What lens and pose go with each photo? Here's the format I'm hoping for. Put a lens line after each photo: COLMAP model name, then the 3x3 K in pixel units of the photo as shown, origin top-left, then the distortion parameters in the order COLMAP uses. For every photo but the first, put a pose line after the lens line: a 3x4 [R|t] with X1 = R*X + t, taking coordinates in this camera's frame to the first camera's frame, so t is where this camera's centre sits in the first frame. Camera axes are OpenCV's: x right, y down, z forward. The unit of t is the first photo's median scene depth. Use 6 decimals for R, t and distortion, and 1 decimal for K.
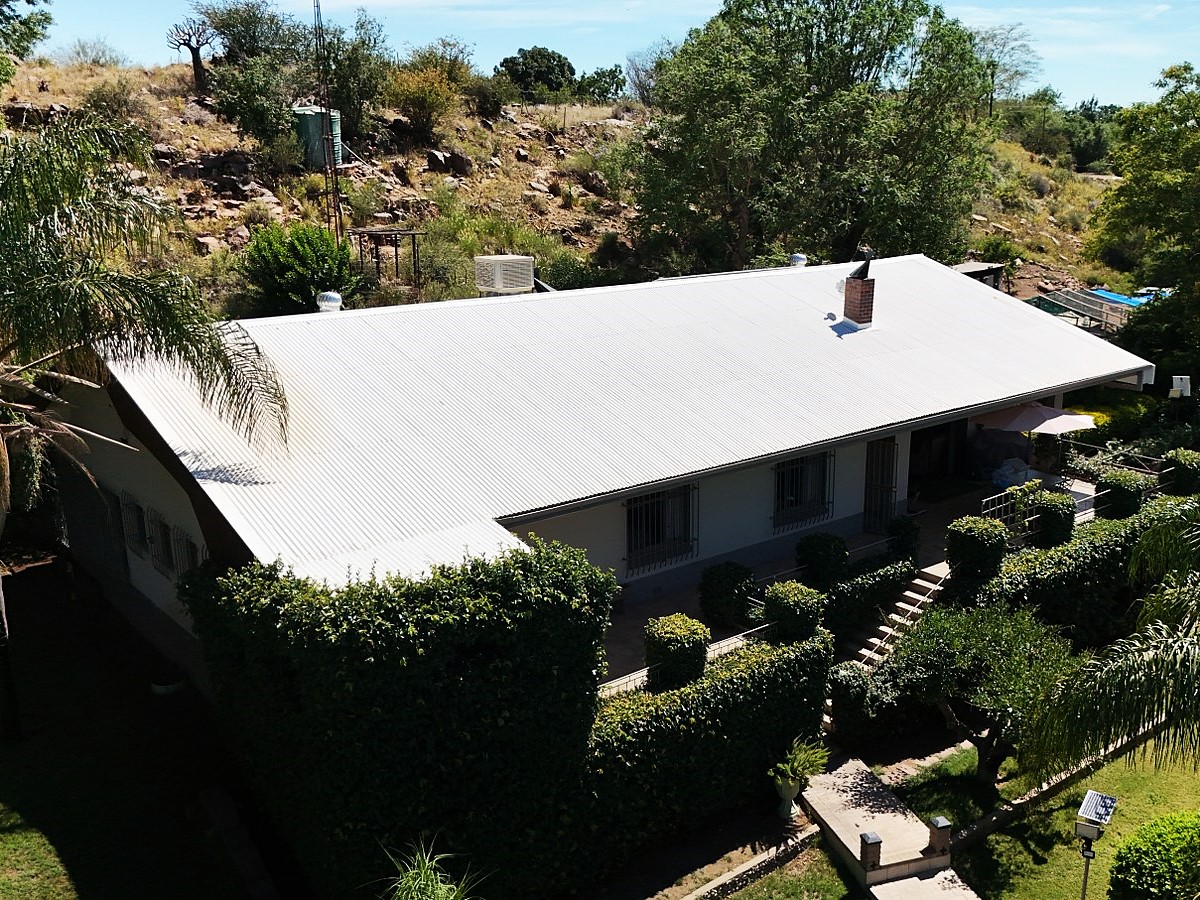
lens RADIAL K [[934.3, 0, 605.2], [0, 934.3, 488.8], [0, 0, 1]] dist [0.077778, -0.119875]
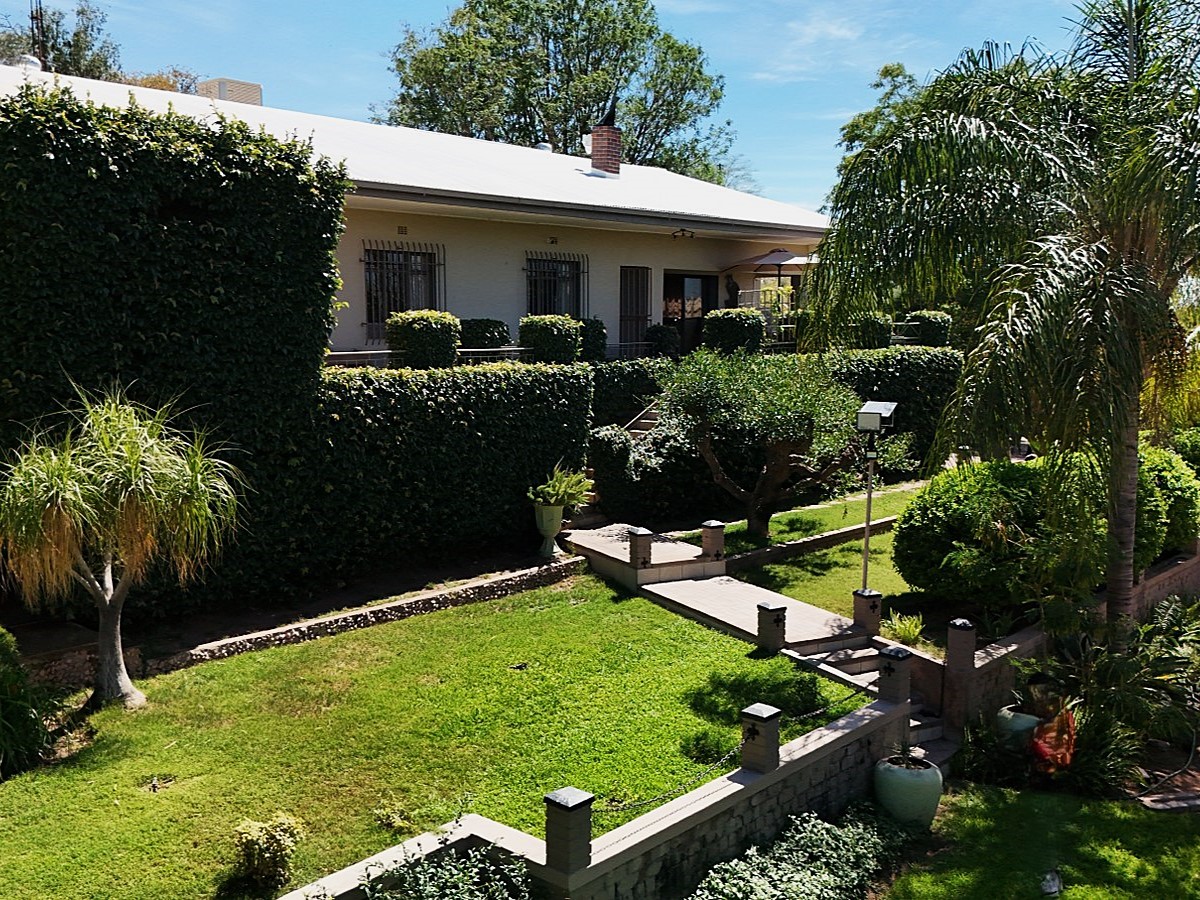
lens RADIAL K [[967.5, 0, 482.8], [0, 967.5, 569.2], [0, 0, 1]] dist [0.065040, -0.125739]
pose [[0.990659, -0.012025, 0.135828, 0.004302], [0.025058, 0.995195, -0.094650, 0.409842], [-0.134037, 0.097170, 0.986201, 0.090858]]
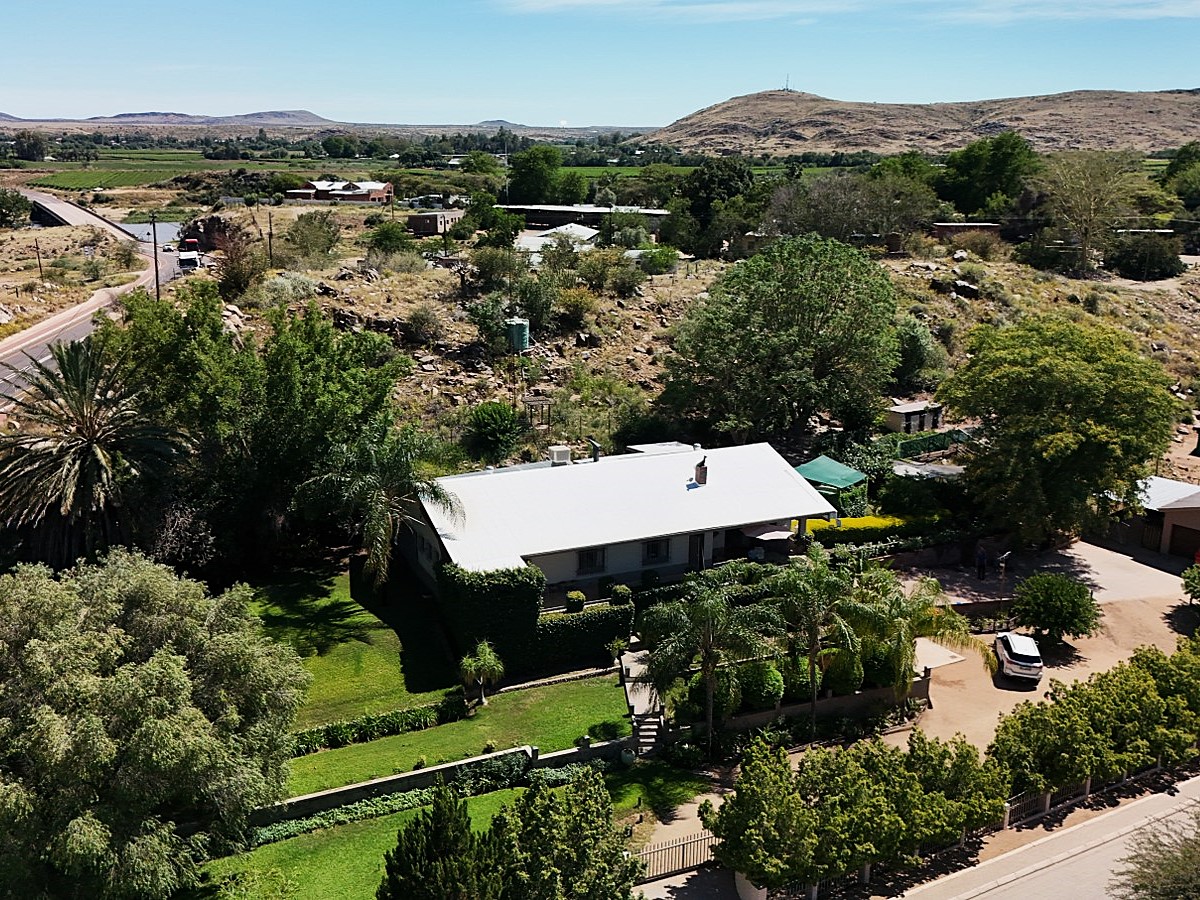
lens RADIAL K [[934.3, 0, 605.2], [0, 934.3, 488.8], [0, 0, 1]] dist [0.077778, -0.119875]
pose [[0.966623, 0.086516, -0.241154, 0.771025], [-0.083966, 0.996250, 0.020850, -0.242721], [0.242053, 0.000095, 0.970263, -1.746120]]
